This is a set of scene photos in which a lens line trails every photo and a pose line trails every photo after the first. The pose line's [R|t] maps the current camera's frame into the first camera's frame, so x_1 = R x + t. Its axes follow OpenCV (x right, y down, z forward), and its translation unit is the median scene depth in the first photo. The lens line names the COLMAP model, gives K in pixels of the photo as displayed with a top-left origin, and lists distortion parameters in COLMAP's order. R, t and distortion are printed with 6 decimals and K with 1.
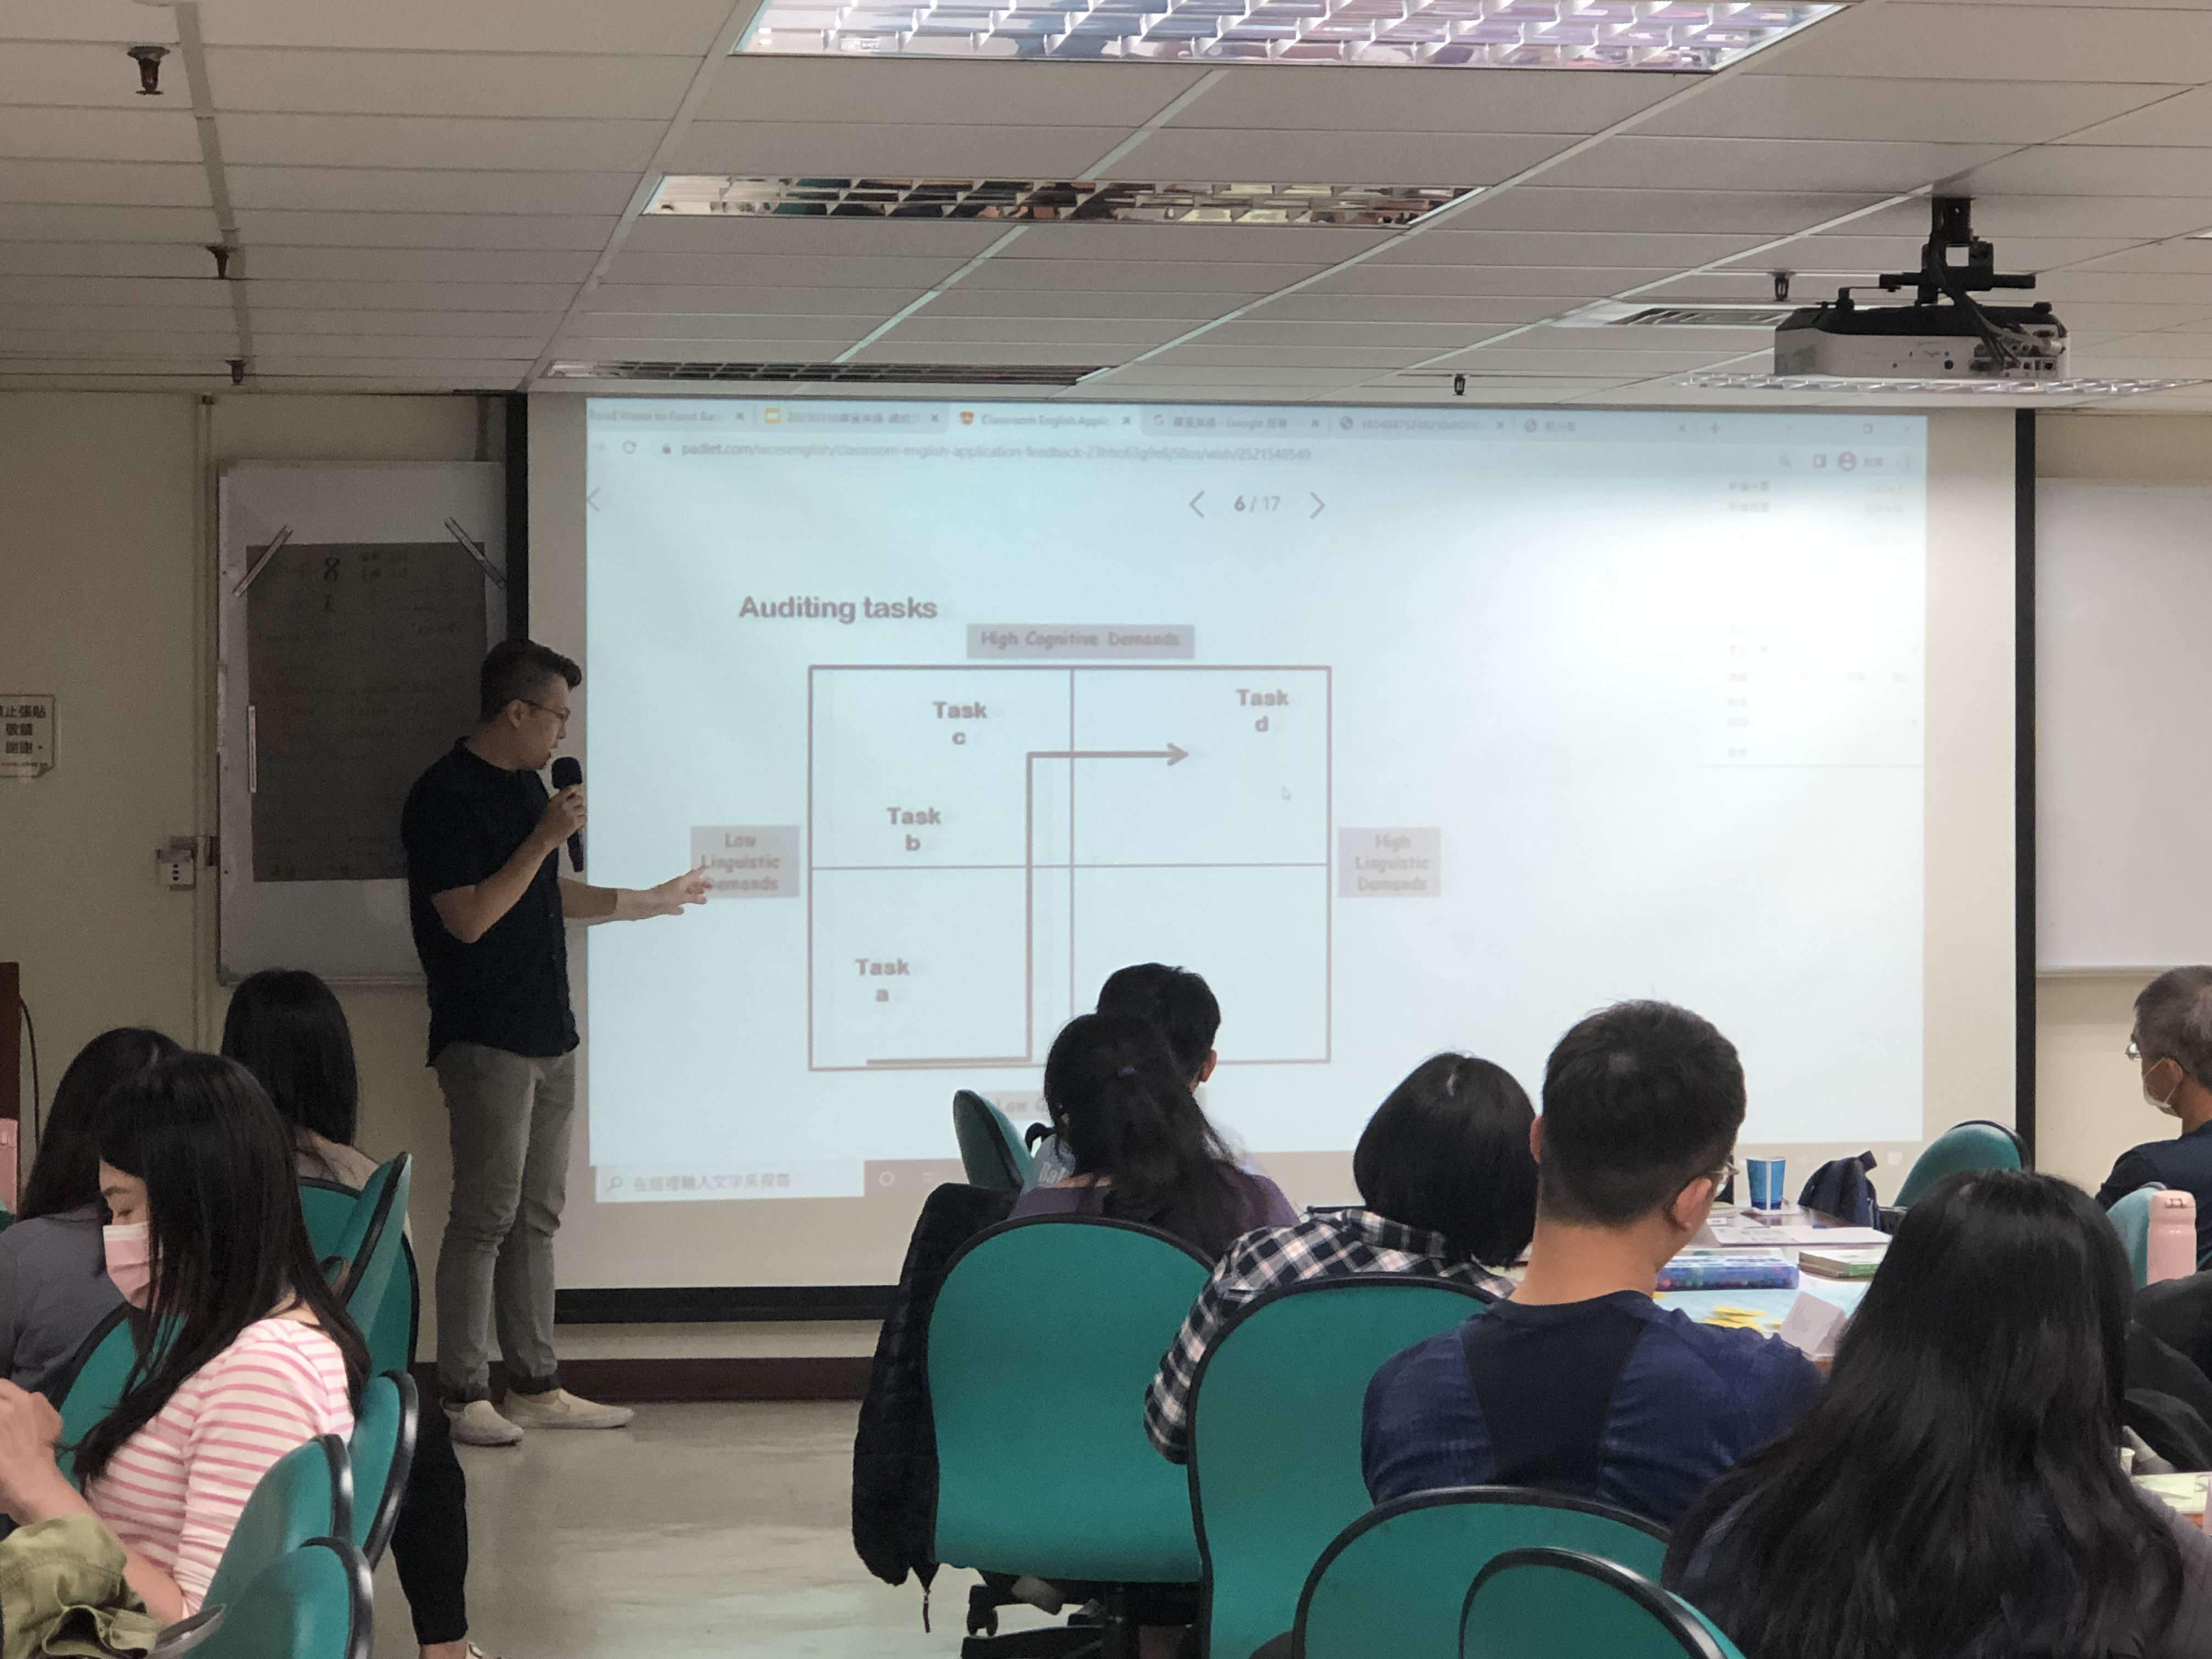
lens RADIAL K [[5389.8, 0, 1106.0], [0, 5389.8, 829.5], [0, 0, 1]] dist [-0.032132, 0.299328]
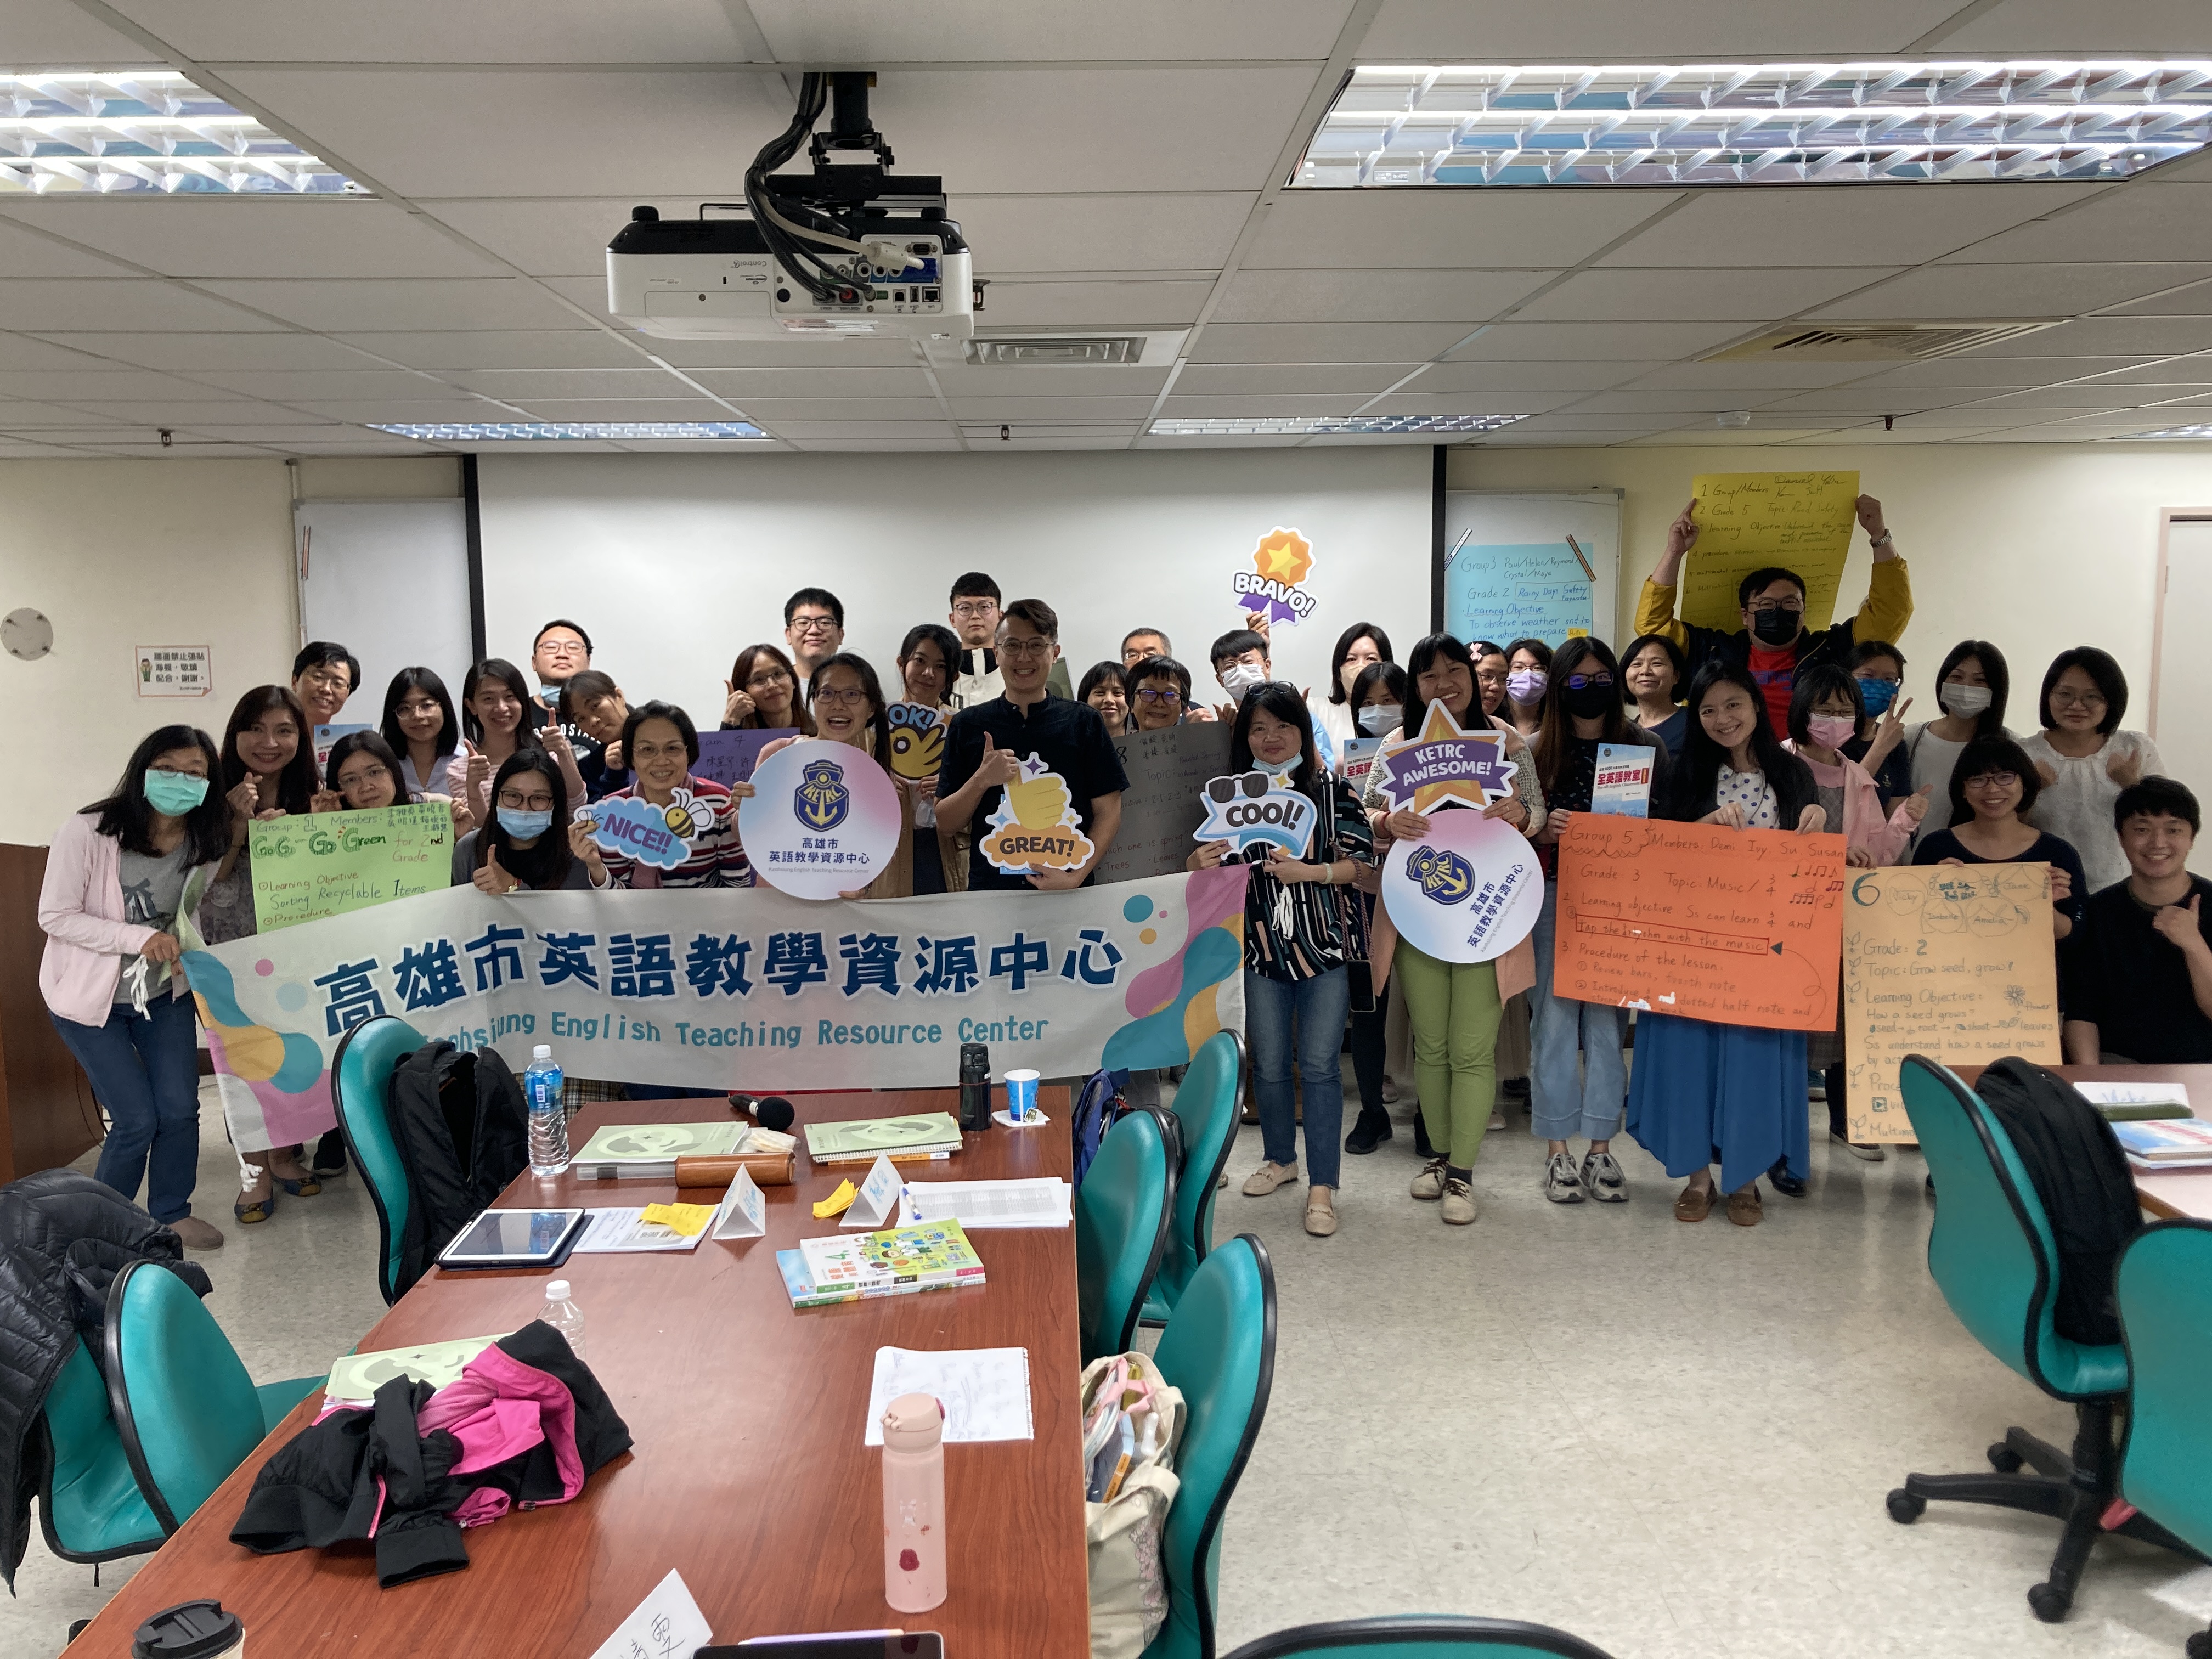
lens RADIAL K [[1842.2, 0, 1077.3], [0, 1842.2, 829.6], [0, 0, 1]] dist [0.006187, 0.006581]
pose [[0.991629, 0.003325, -0.129075, 0.210673], [0.010268, 0.994472, 0.104499, -0.037603], [0.128709, -0.104950, 0.986113, 0.698589]]
